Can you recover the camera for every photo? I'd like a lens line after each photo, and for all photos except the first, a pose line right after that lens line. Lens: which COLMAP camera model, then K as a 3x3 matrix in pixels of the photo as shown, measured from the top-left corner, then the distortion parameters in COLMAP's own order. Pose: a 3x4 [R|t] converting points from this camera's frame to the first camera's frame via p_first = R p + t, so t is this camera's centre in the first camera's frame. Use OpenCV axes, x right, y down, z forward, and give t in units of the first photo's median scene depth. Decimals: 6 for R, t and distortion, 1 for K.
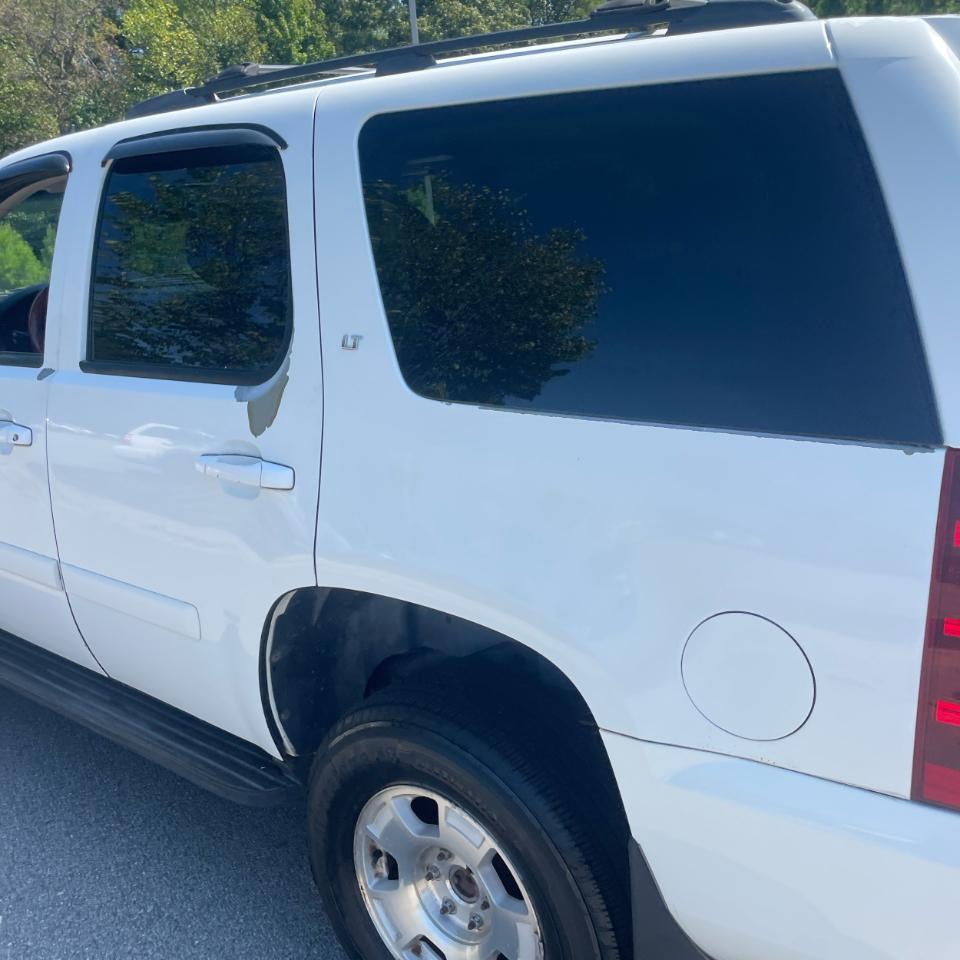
lens RADIAL K [[983.2, 0, 486.4], [0, 983.2, 485.1], [0, 0, 1]] dist [0.033531, 0.000000]
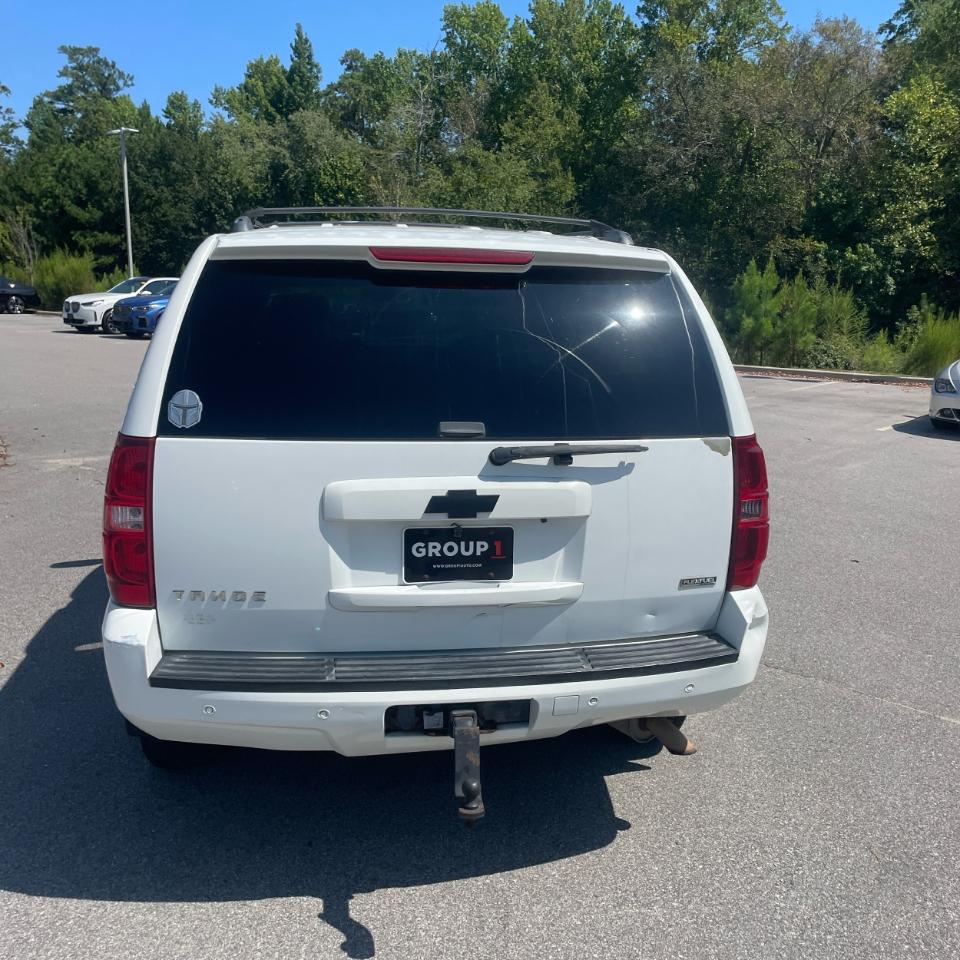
lens RADIAL K [[983.2, 0, 480.9], [0, 983.2, 479.4], [0, 0, 1]] dist [0.033531, 0.000000]
pose [[0.736047, 0.191650, -0.649234, 0.071451], [-0.234737, 0.971837, 0.020755, -0.004516], [0.634927, 0.137123, 0.760306, -0.005406]]
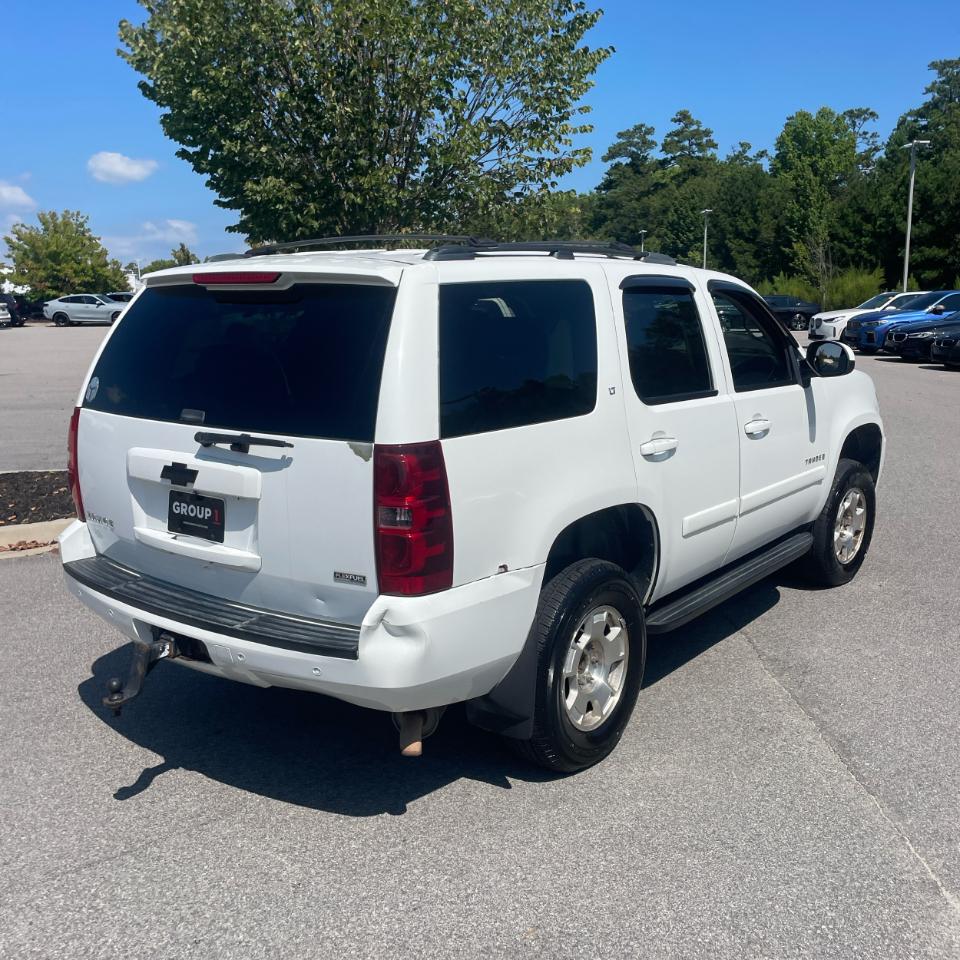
lens RADIAL K [[983.2, 0, 475.9], [0, 983.2, 473.6], [0, 0, 1]] dist [0.033531, 0.000000]
pose [[0.013889, 0.224350, -0.974410, 0.107112], [-0.263676, 0.940832, 0.212861, -0.024134], [0.964511, 0.253972, 0.072223, 0.057041]]
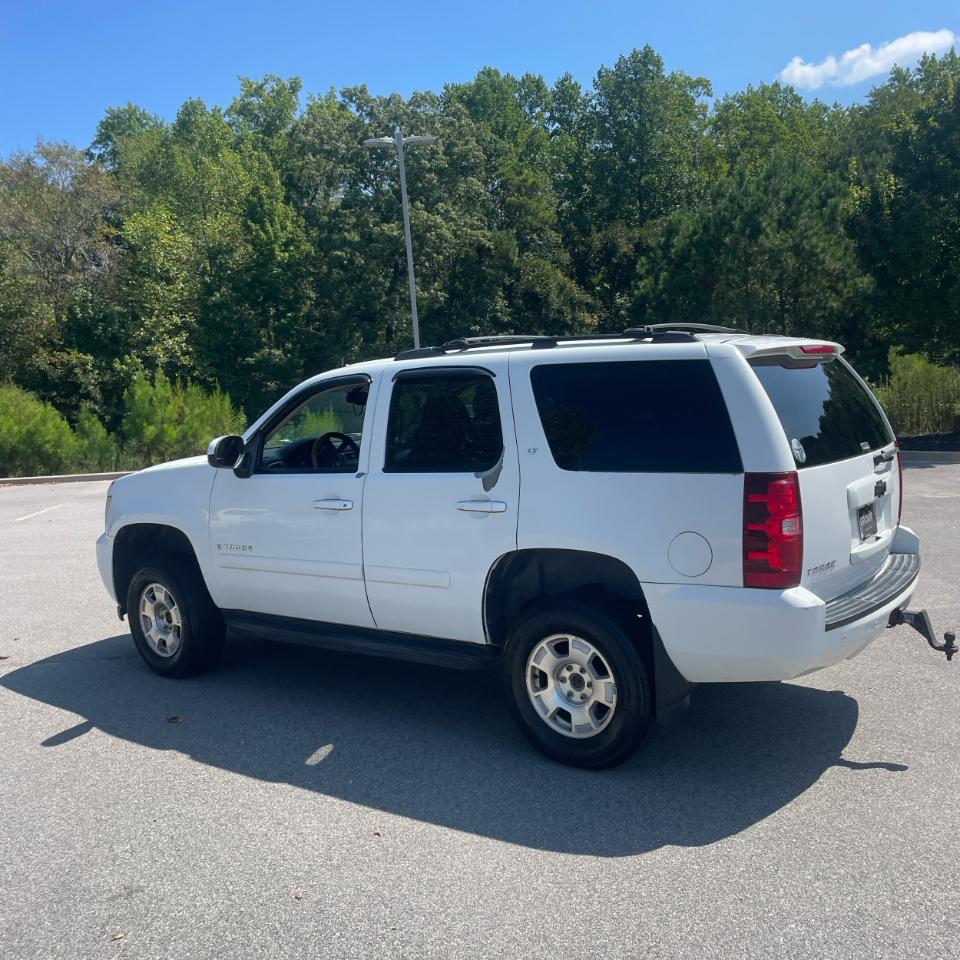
lens RADIAL K [[983.2, 0, 497.3], [0, 983.2, 480.3], [0, 0, 1]] dist [0.033531, 0.000000]
pose [[0.998138, -0.005532, 0.060740, -0.015838], [0.016154, 0.984291, -0.175811, 0.015507], [-0.058813, 0.176465, 0.982548, -0.061373]]
